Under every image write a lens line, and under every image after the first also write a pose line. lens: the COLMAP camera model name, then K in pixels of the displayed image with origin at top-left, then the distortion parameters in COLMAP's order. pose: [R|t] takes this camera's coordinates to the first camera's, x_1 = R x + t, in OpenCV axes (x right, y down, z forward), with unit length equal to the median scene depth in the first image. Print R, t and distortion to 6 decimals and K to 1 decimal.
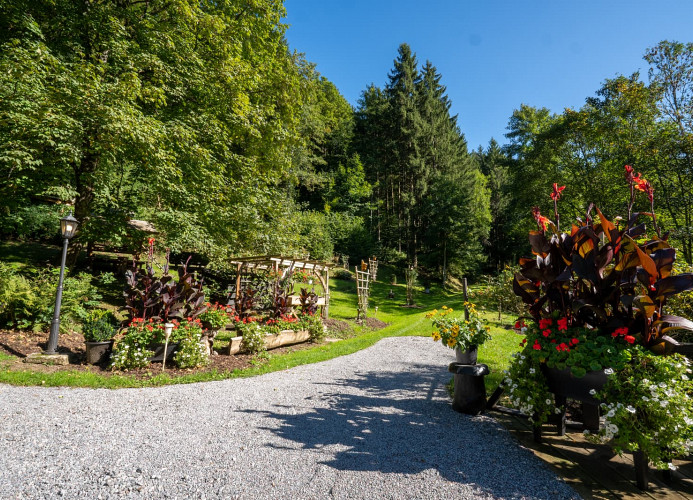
lens RADIAL K [[318.8, 0, 351.1], [0, 318.8, 245.5], [0, 0, 1]] dist [-0.046443, 0.000227]
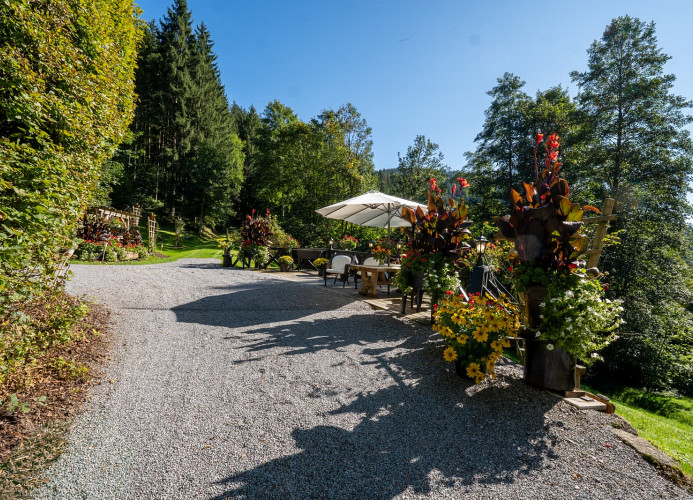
lens RADIAL K [[318.8, 0, 351.8], [0, 318.8, 249.3], [0, 0, 1]] dist [-0.046443, 0.000227]
pose [[0.723953, 0.018890, 0.689591, -0.102714], [-0.133386, 0.984594, 0.113062, -0.026275], [-0.676831, -0.173833, 0.715319, -0.238898]]
